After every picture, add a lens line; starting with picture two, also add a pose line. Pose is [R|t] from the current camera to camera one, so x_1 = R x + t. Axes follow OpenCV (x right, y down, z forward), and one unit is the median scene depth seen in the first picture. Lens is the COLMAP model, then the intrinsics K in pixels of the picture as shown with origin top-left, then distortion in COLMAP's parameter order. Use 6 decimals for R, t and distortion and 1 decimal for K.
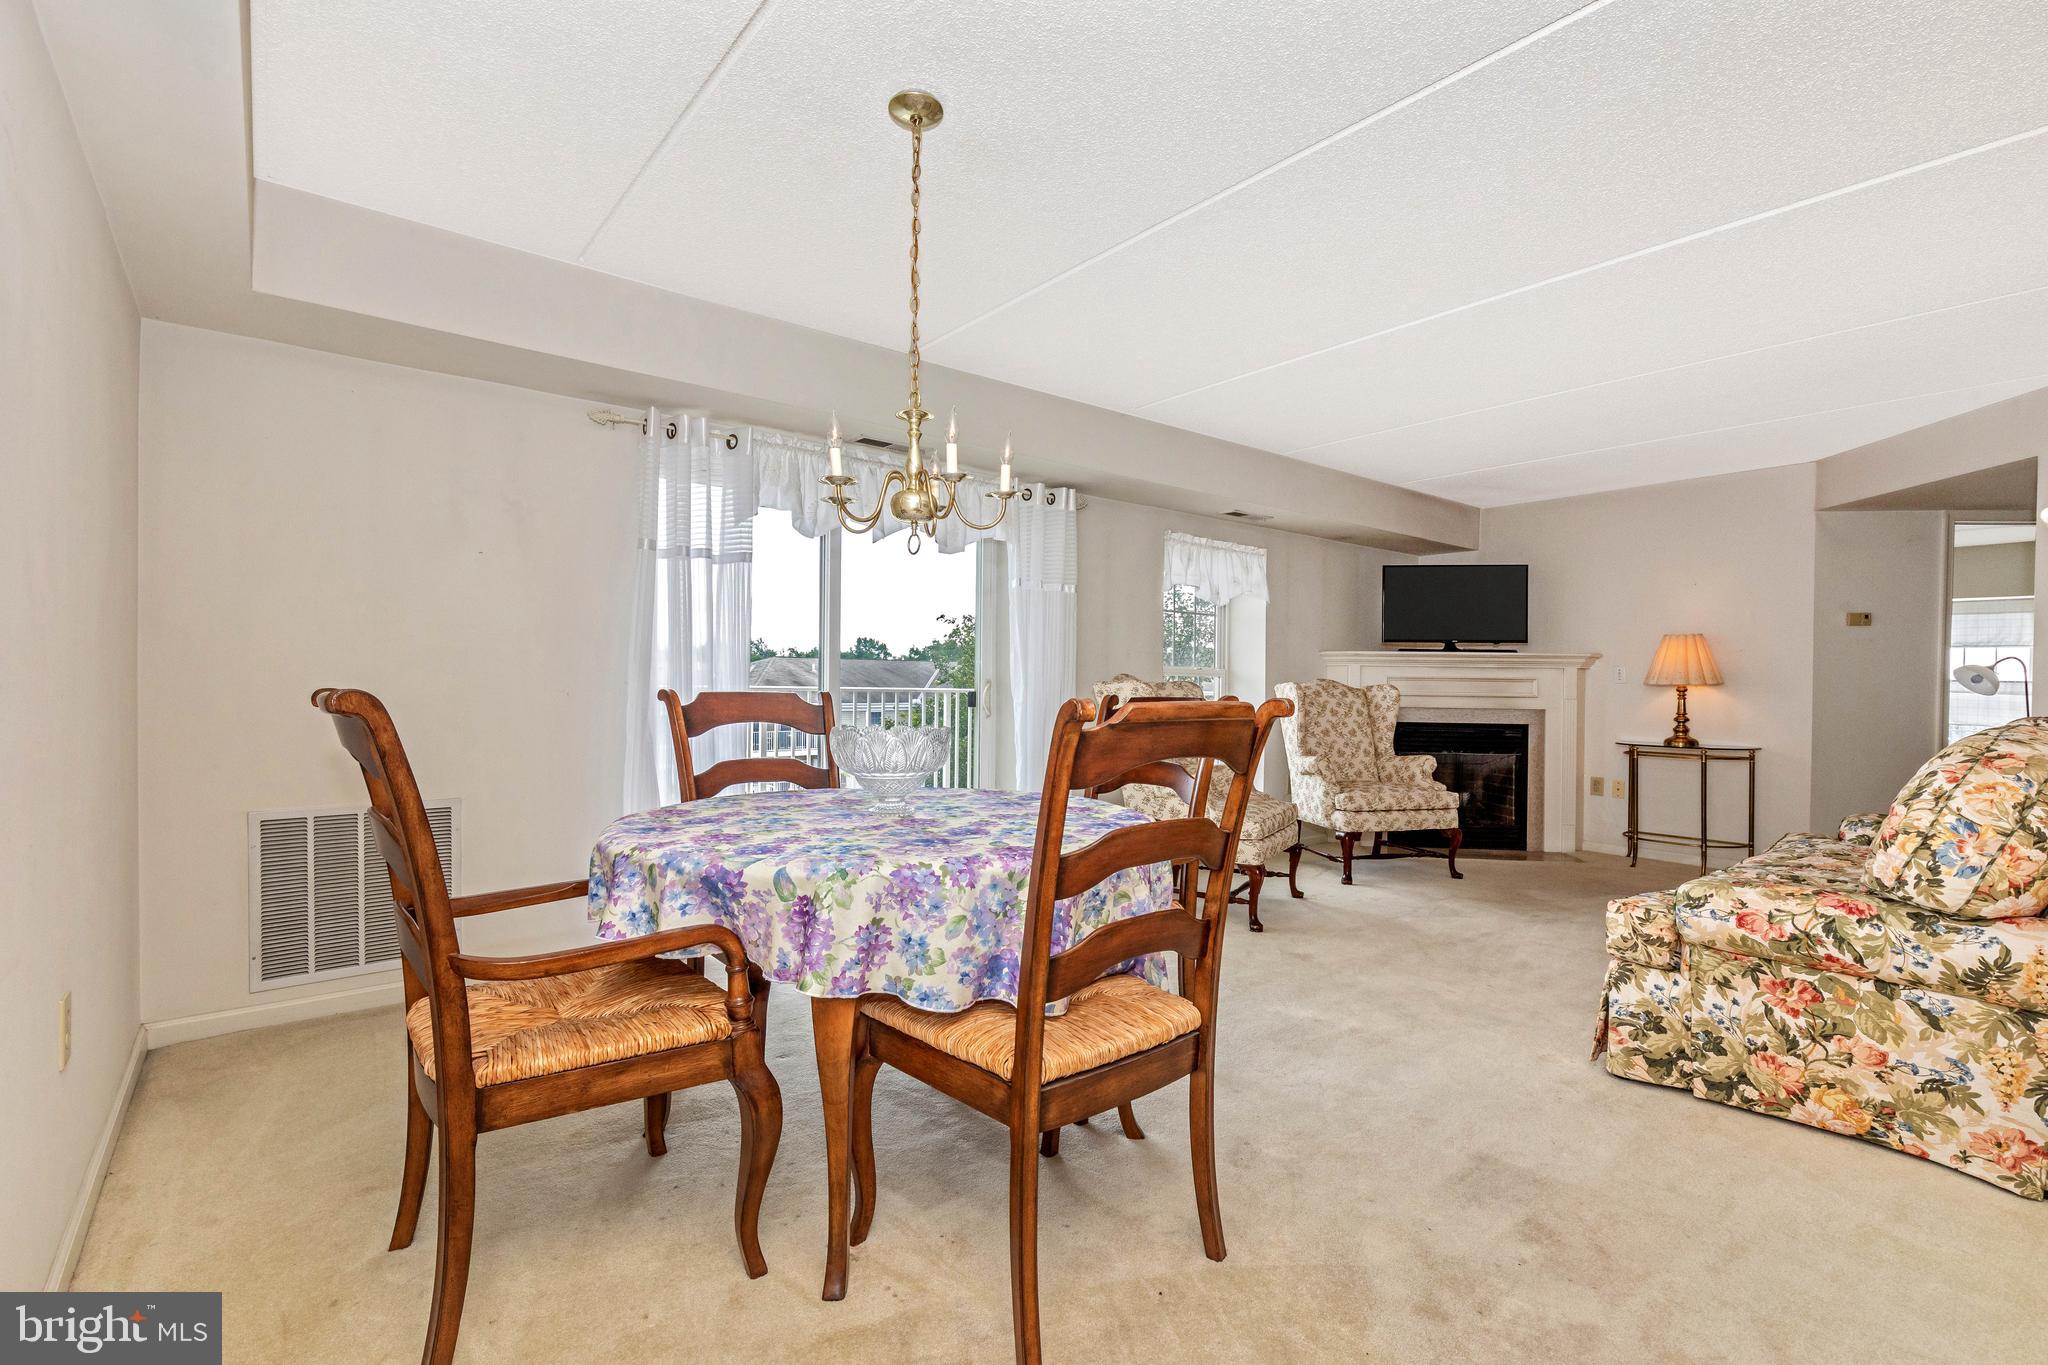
lens RADIAL K [[966.7, 0, 1030.5], [0, 966.7, 695.4], [0, 0, 1]] dist [0.013828, -0.003309]
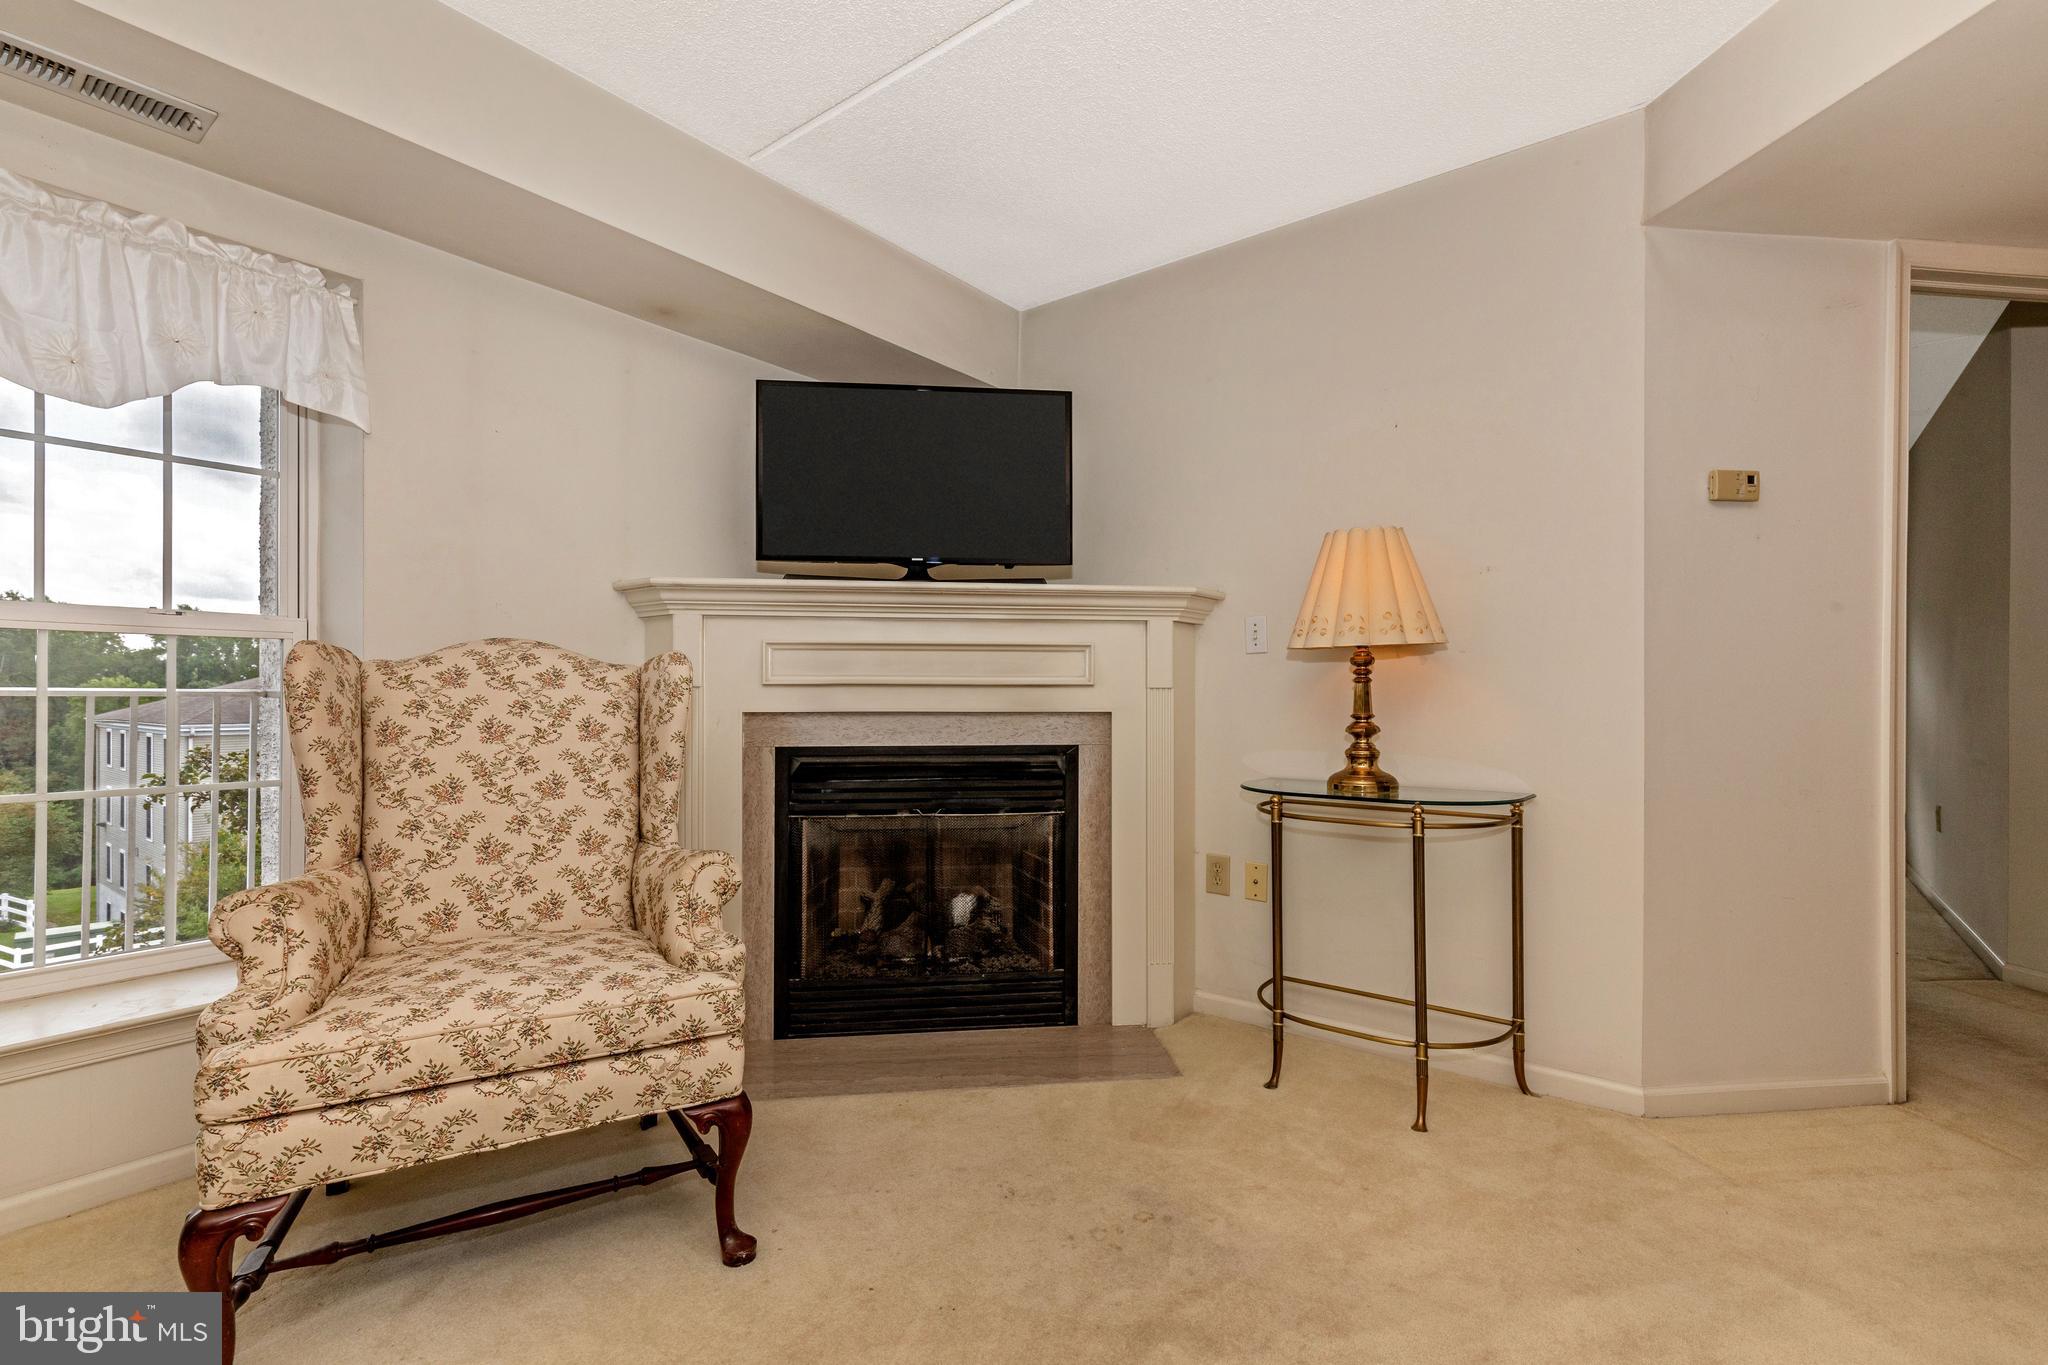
lens RADIAL K [[966.7, 0, 1051.4], [0, 966.7, 714.7], [0, 0, 1]] dist [0.013828, -0.003309]
pose [[0.969180, -0.016016, 0.245833, 0.453790], [0.012495, 0.999796, 0.015879, 0.009431], [-0.246037, -0.012318, 0.969182, 0.656238]]
